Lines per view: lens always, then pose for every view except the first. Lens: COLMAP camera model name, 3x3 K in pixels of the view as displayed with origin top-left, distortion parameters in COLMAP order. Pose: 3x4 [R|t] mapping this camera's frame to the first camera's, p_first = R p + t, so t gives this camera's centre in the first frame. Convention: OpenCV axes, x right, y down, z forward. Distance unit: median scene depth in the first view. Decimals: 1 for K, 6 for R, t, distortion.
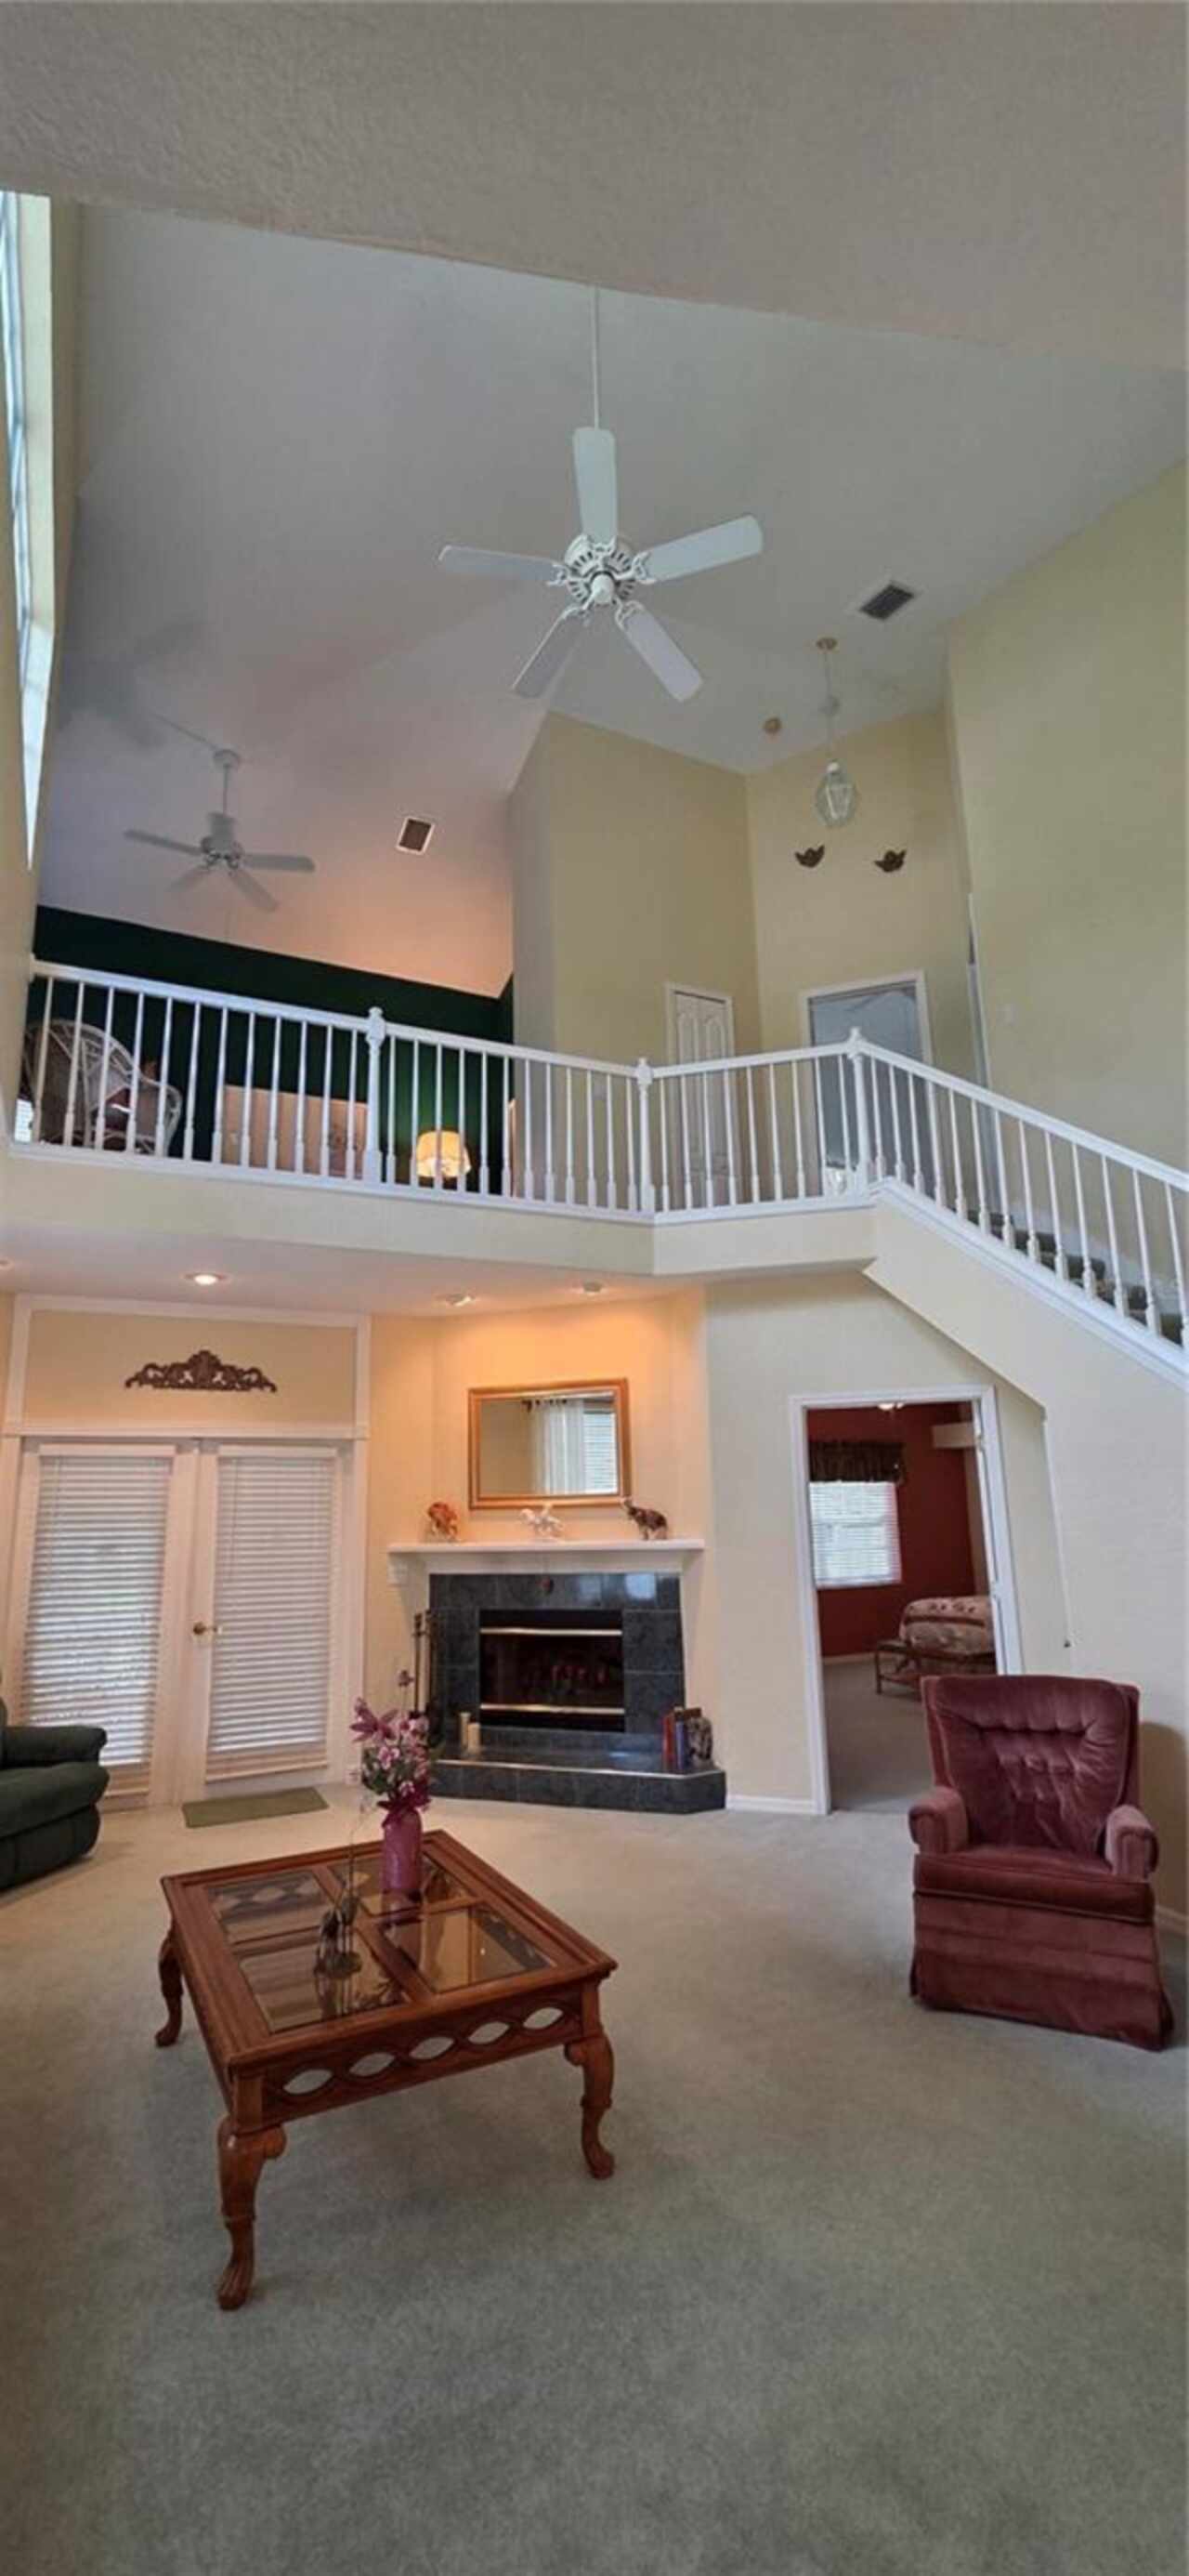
lens RADIAL K [[1053.9, 0, 597.2], [0, 1053.9, 1282.7], [0, 0, 1]] dist [-0.000593, 0.000163]
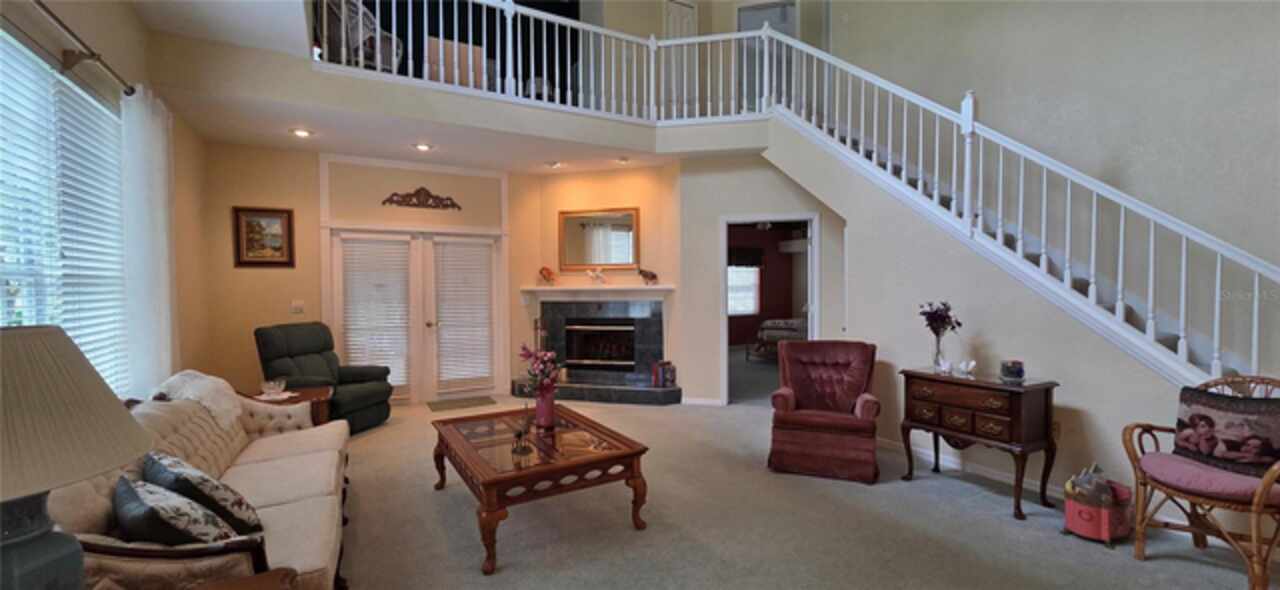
lens RADIAL K [[523.8, 0, 642.2], [0, 523.8, 293.1], [0, 0, 1]] dist [-0.000593, 0.000163]
pose [[0.997744, 0.013924, 0.065676, -0.029884], [-0.028173, 0.974791, 0.221335, 0.030022], [-0.060938, -0.222686, 0.972984, -0.007265]]
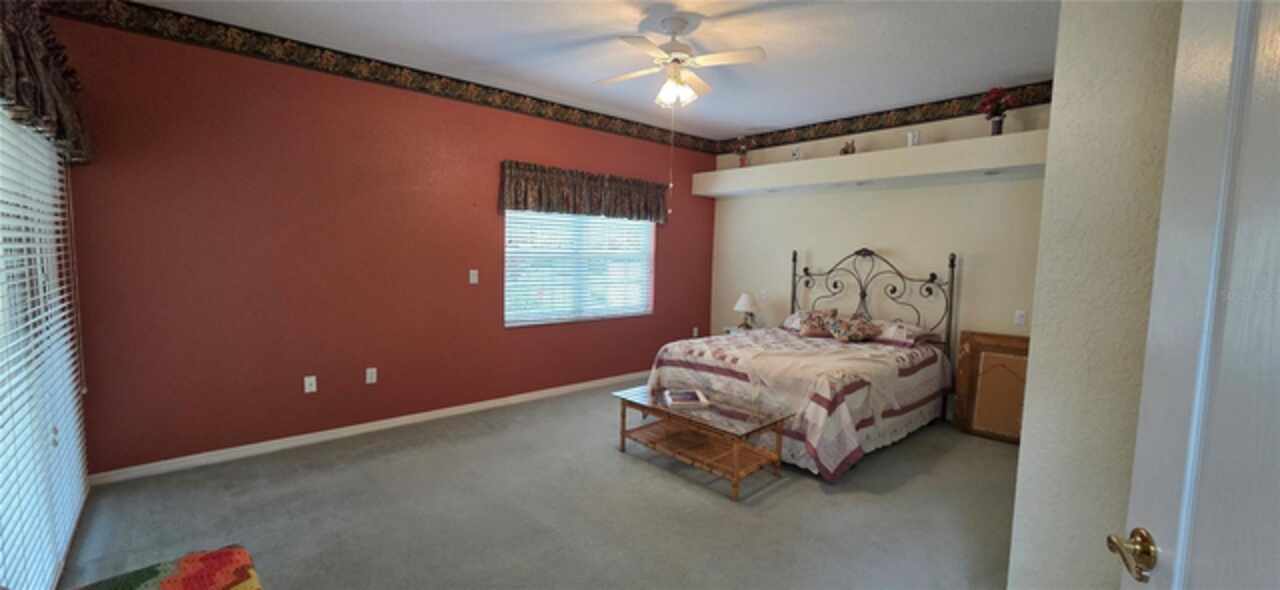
lens RADIAL K [[523.8, 0, 630.3], [0, 523.8, 296.2], [0, 0, 1]] dist [-0.000593, 0.000163]
pose [[0.970225, 0.013326, 0.241837, 0.245792], [-0.083018, 0.956297, 0.280364, 0.215522], [-0.227532, -0.292093, 0.928930, 0.925663]]
